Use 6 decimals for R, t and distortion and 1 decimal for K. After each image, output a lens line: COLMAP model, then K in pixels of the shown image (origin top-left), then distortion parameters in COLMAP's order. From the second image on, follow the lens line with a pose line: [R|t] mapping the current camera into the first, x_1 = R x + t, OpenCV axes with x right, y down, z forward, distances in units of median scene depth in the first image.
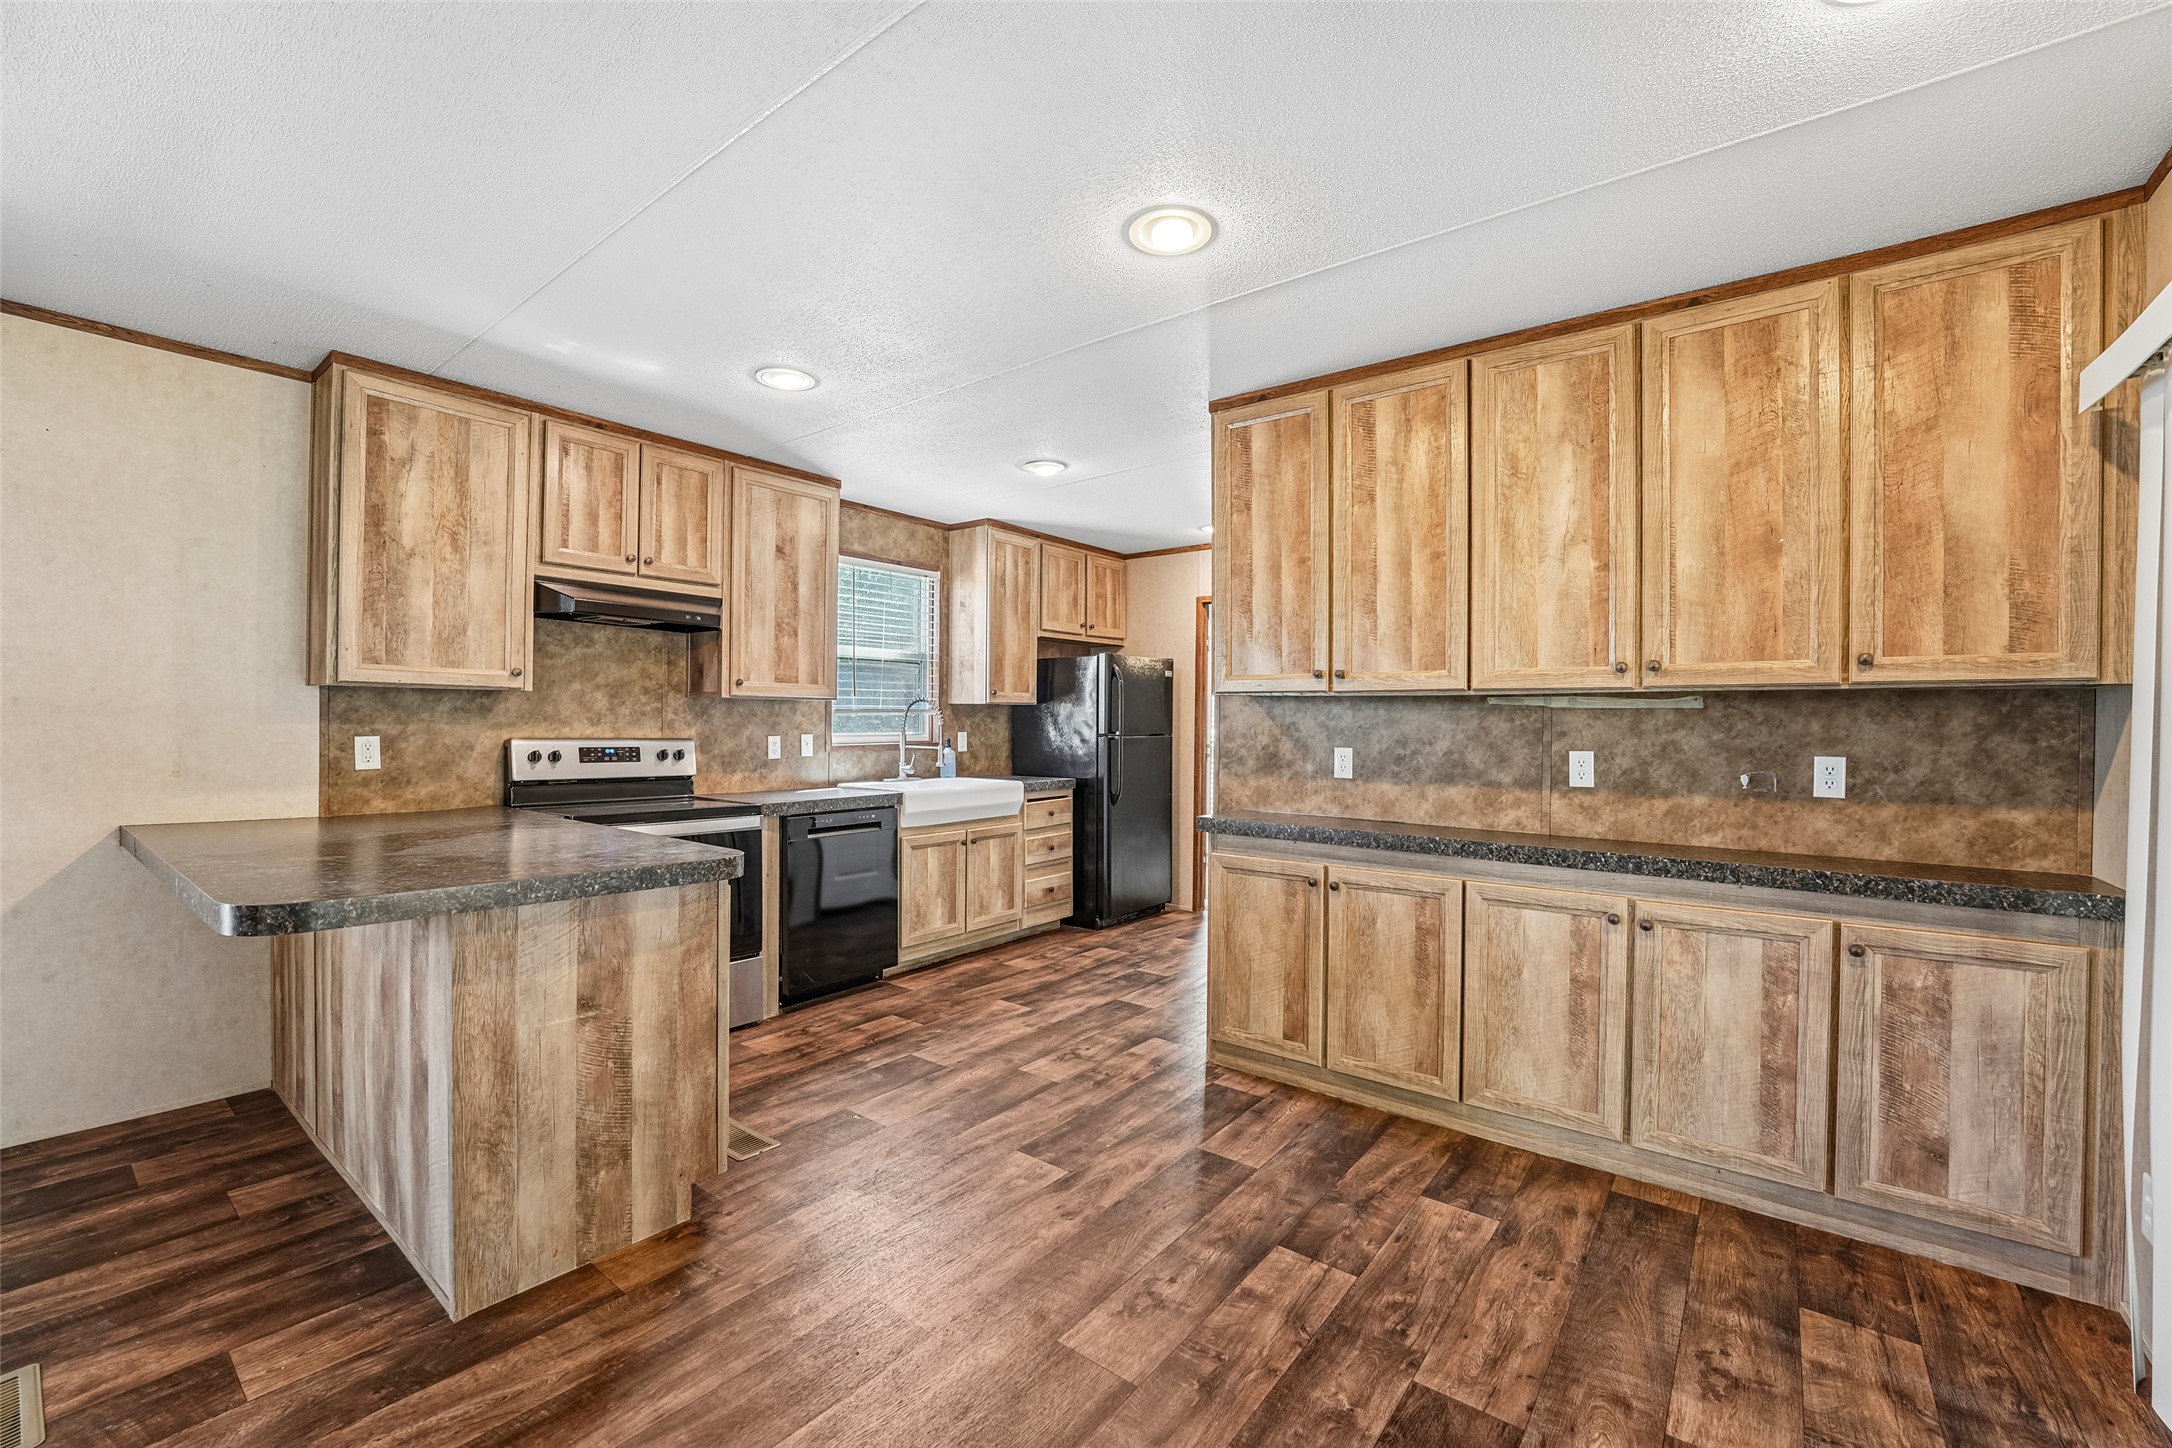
lens RADIAL K [[882.1, 0, 1062.9], [0, 882.1, 719.8], [0, 0, 1]] dist [-0.026090, 0.001505]
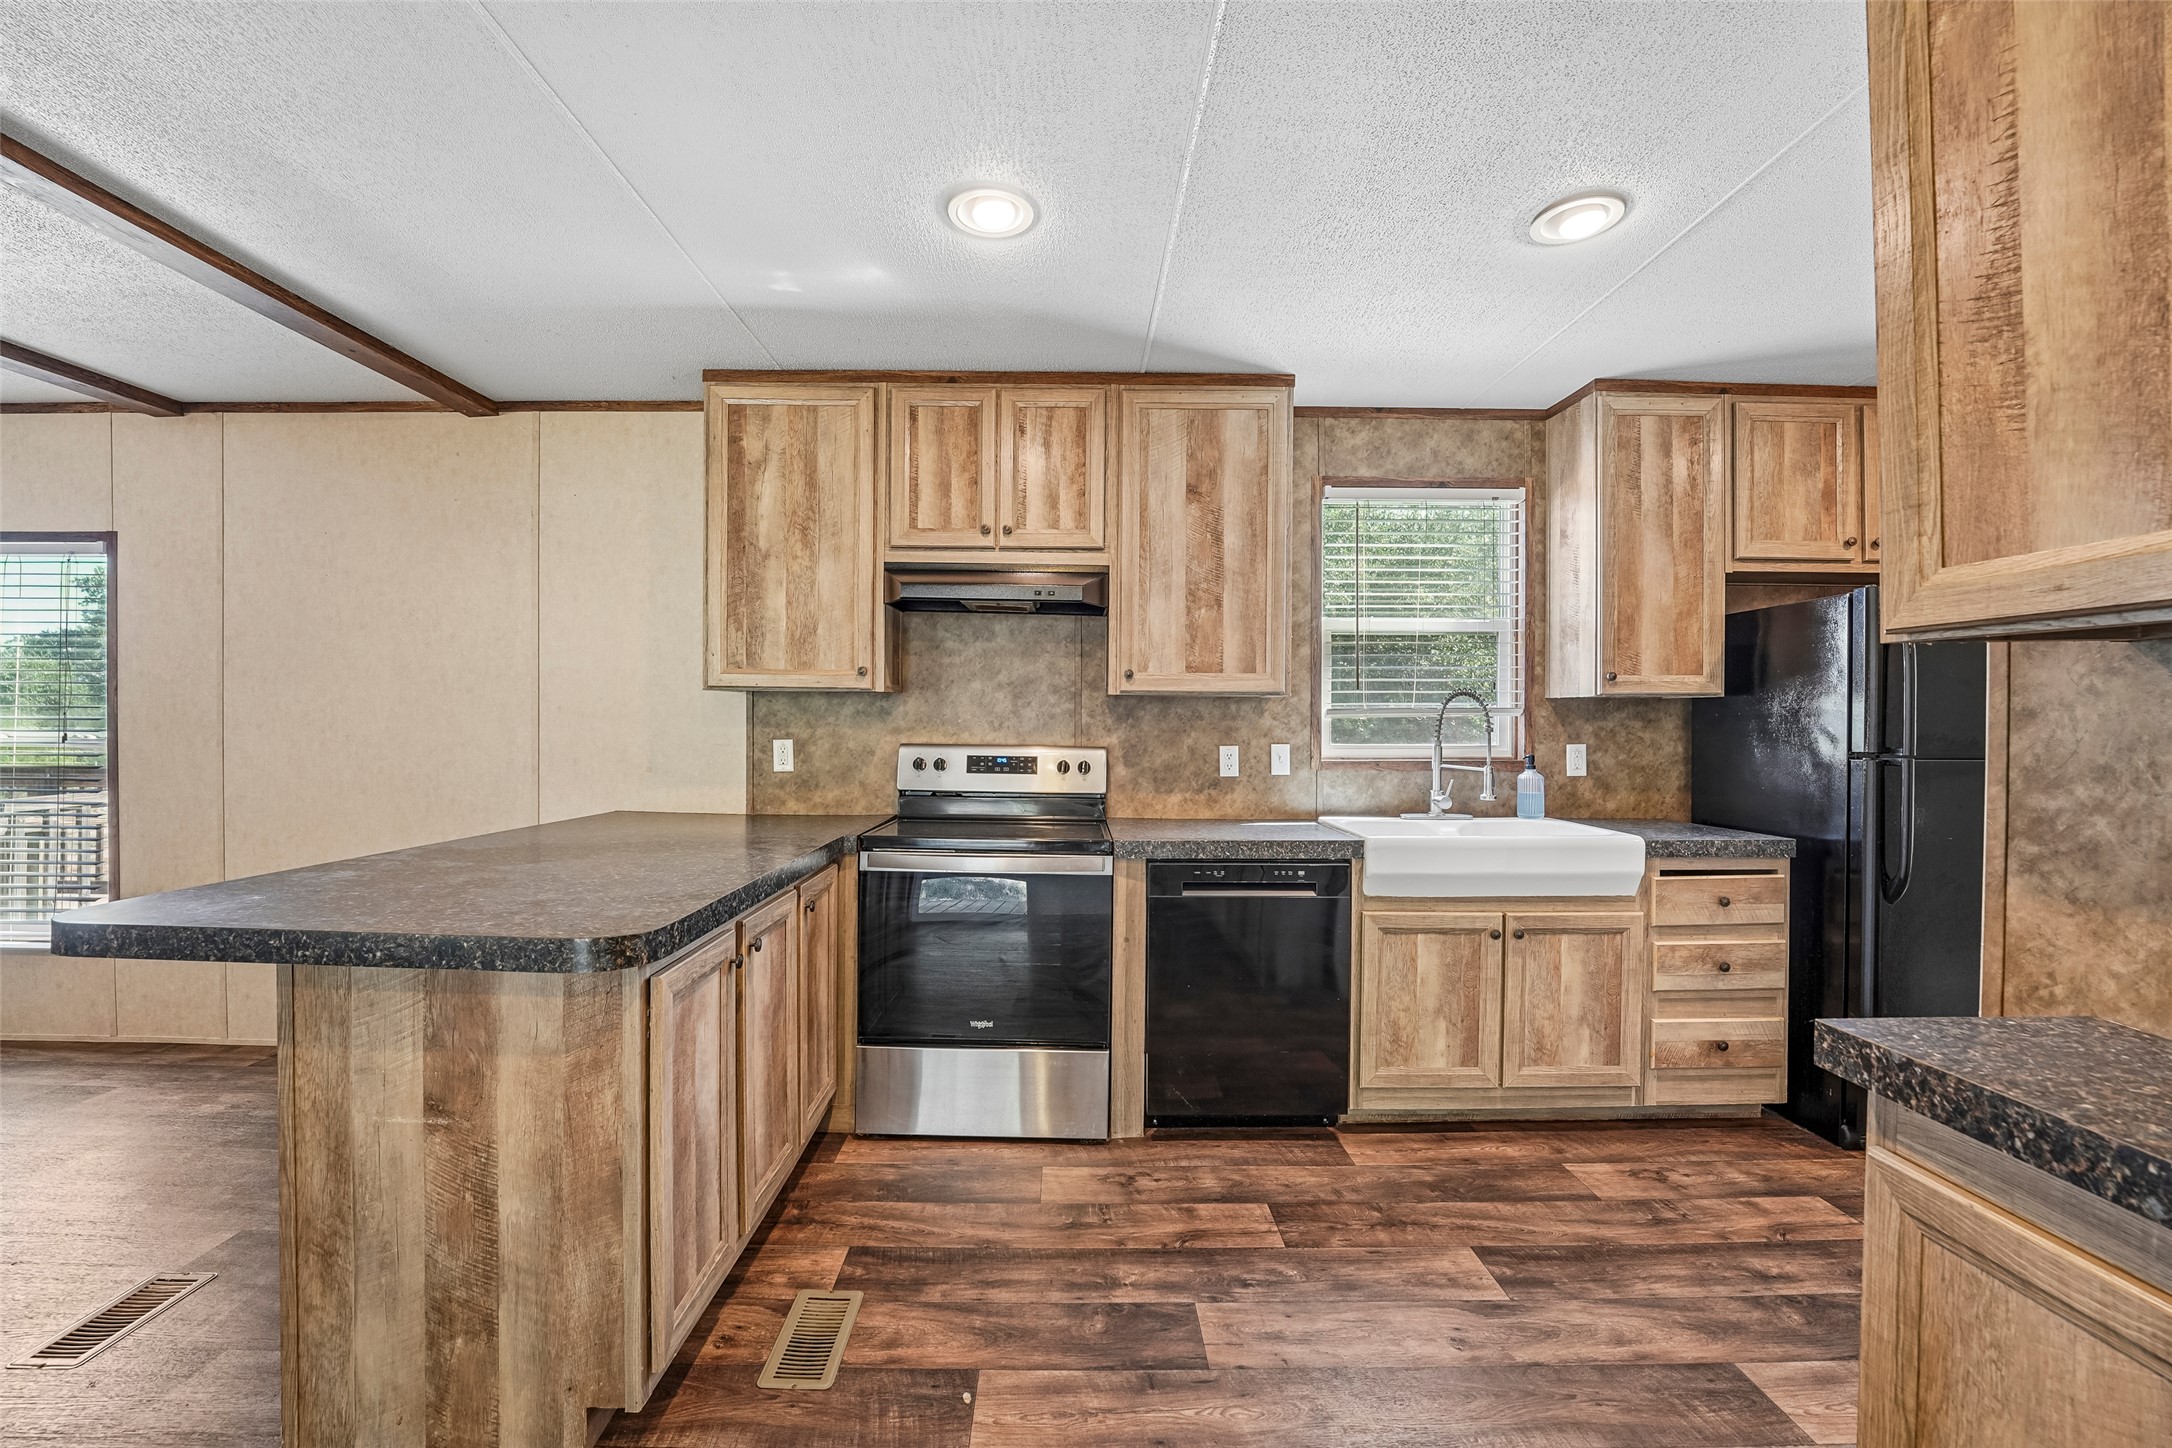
lens RADIAL K [[882.1, 0, 1075.3], [0, 882.1, 722.5], [0, 0, 1]] dist [-0.026090, 0.001505]
pose [[0.635887, -0.001685, -0.771780, 0.189423], [-0.000955, 0.999995, -0.002971, 0.001255], [0.771781, 0.002626, 0.635883, 0.495015]]
